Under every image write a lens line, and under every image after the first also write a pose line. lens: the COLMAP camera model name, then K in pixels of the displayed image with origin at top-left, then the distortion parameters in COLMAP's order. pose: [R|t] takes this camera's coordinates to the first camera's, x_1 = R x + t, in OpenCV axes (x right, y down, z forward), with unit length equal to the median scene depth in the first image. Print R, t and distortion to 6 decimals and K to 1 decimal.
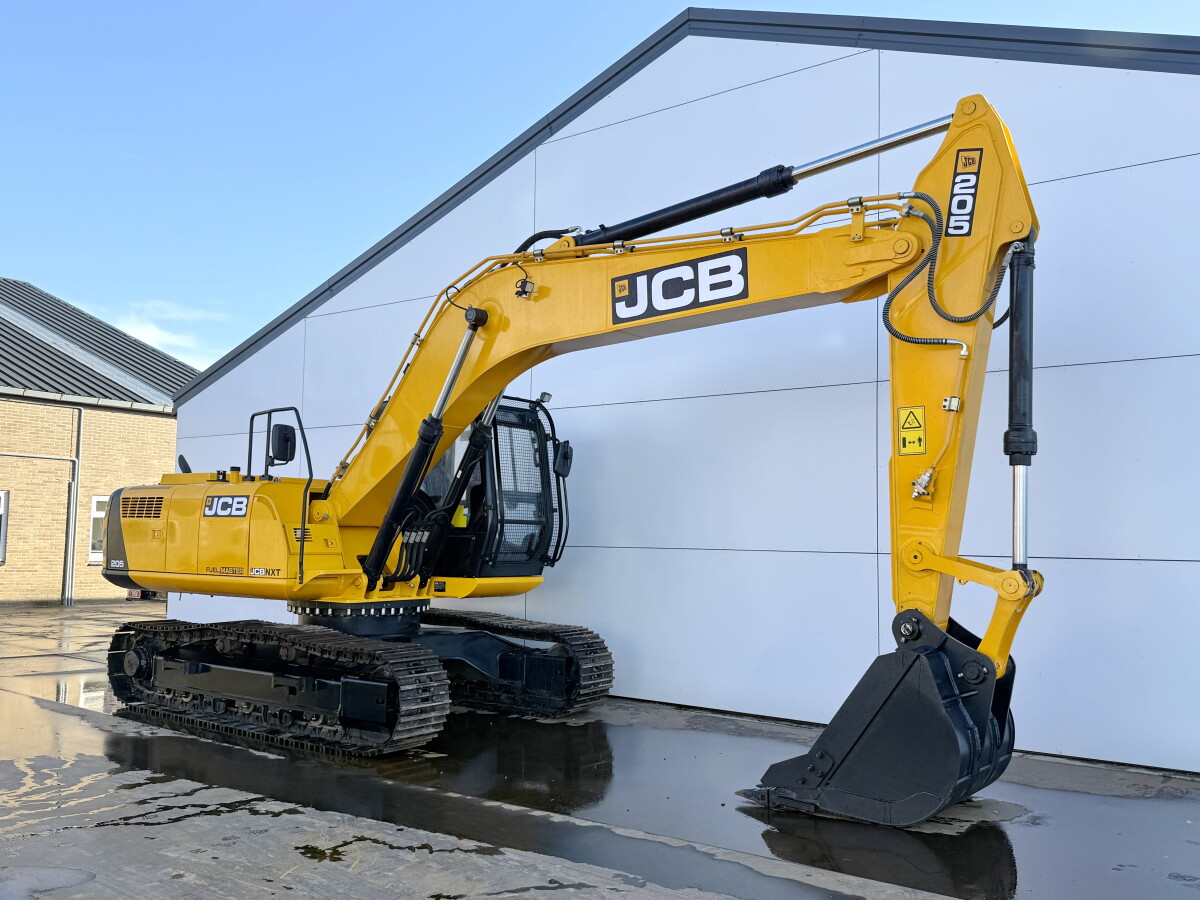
lens RADIAL K [[1071.1, 0, 600.0], [0, 1071.1, 450.0], [0, 0, 1]] dist [0.077396, -0.003146]
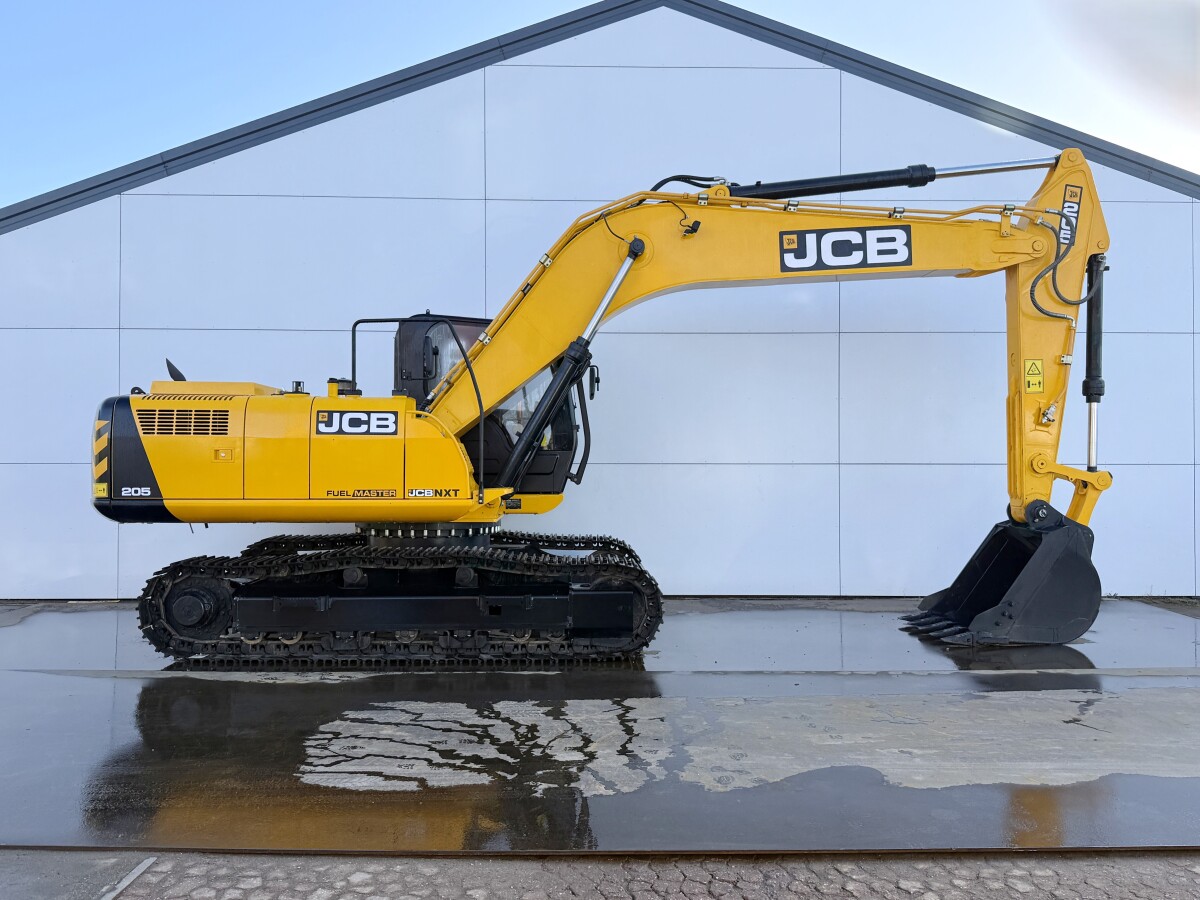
lens RADIAL K [[1026.4, 0, 577.8], [0, 1026.4, 449.8], [0, 0, 1]] dist [0.160385, -0.350303]
pose [[0.771849, -0.005881, 0.635779, -0.921319], [-0.041529, 0.997356, 0.059643, 0.019175], [-0.634448, -0.072438, 0.769564, 0.270029]]
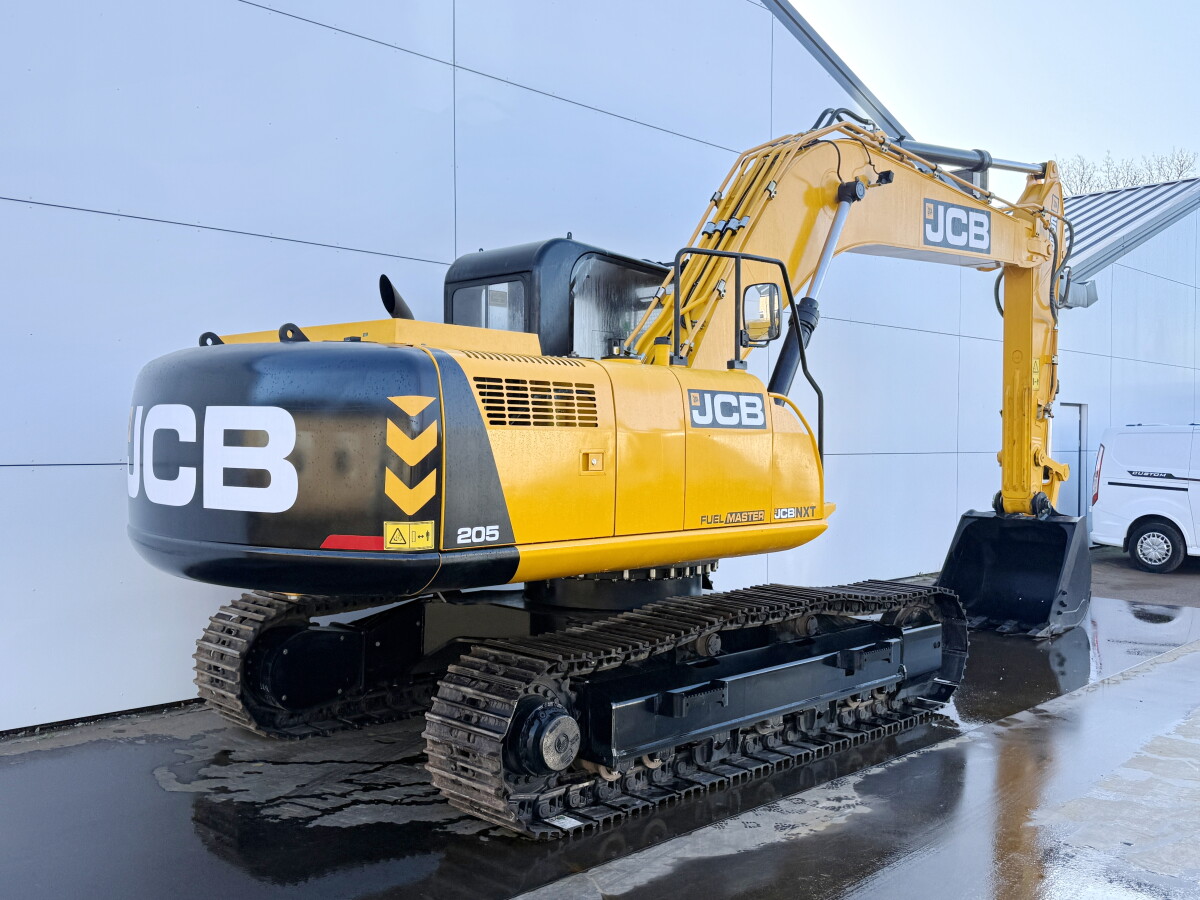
lens RADIAL K [[1160.5, 0, 642.8], [0, 1160.5, 452.7], [0, 0, 1]] dist [0.086695, -0.003054]
pose [[0.081636, -0.029245, 0.996233, -1.197493], [-0.086388, 0.995600, 0.036305, 0.069241], [-0.992911, -0.089026, 0.078751, 1.219854]]
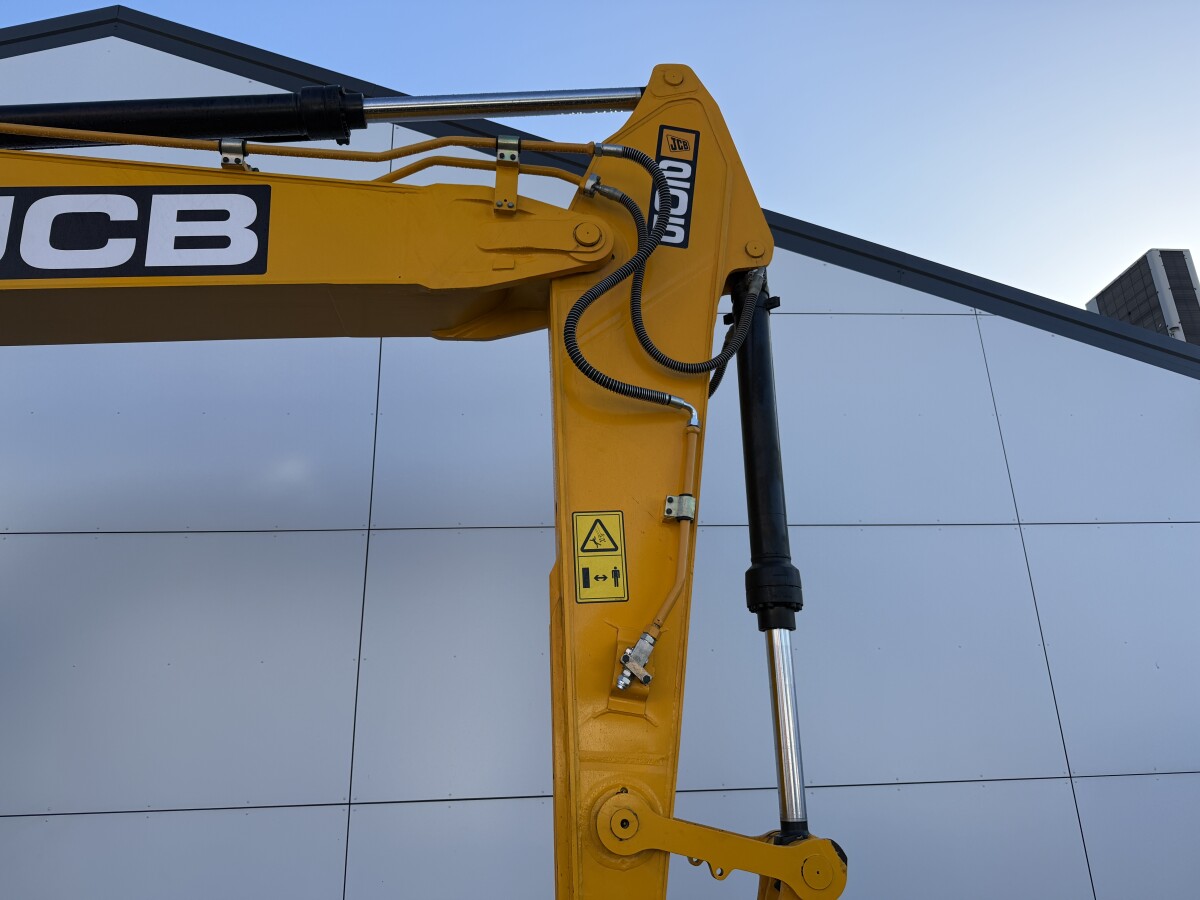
lens RADIAL K [[845.0, 0, 589.2], [0, 845.0, 447.6], [0, 0, 1]] dist [0.082837, -0.139249]
pose [[0.739078, 0.197742, 0.643943, 0.010904], [-0.015866, 0.960788, -0.276828, 0.039100], [-0.673433, 0.194381, 0.713235, 0.610855]]
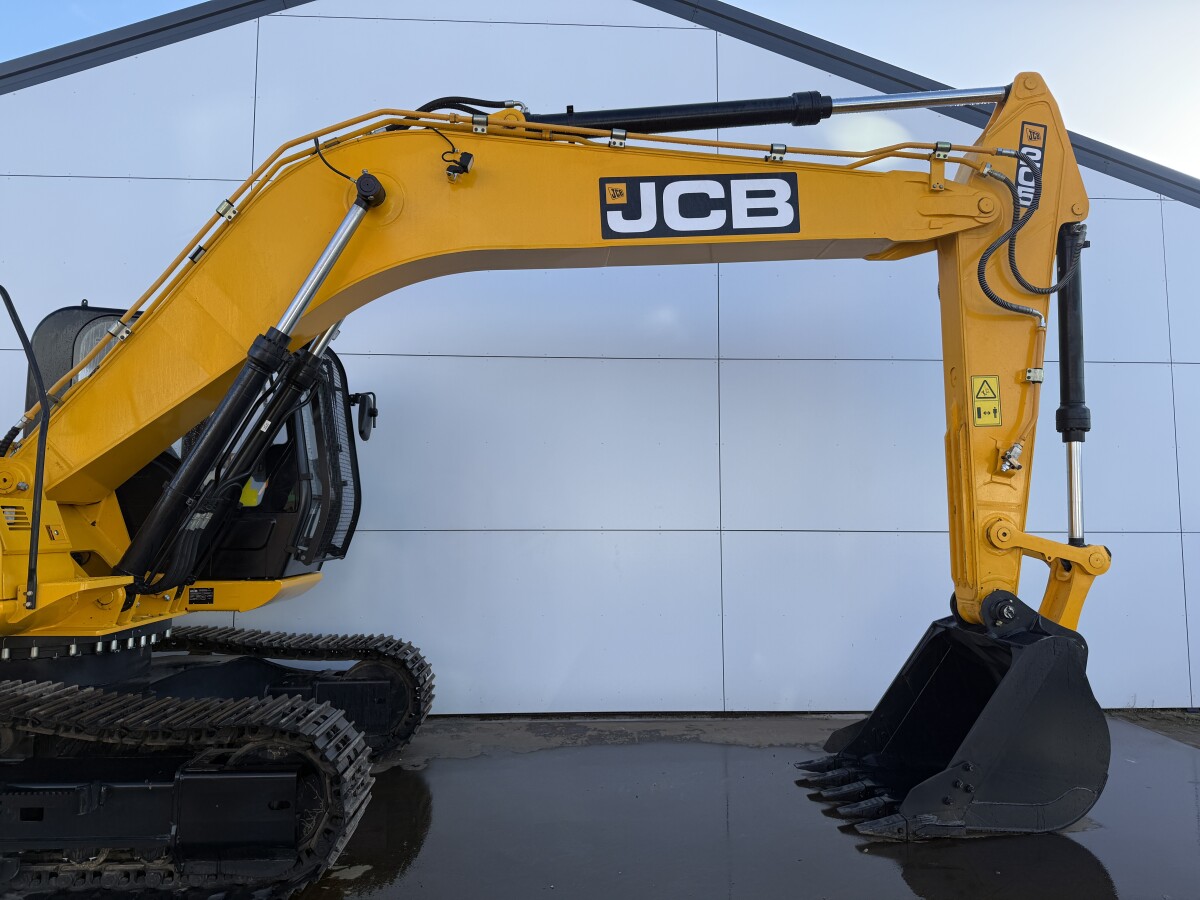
lens RADIAL K [[845.0, 0, 589.2], [0, 845.0, 447.6], [0, 0, 1]] dist [0.082837, -0.139249]
pose [[0.755608, 0.045015, 0.653476, -0.401743], [-0.044205, 0.998866, -0.017694, 0.044989], [-0.653531, -0.015517, 0.756740, 0.573672]]
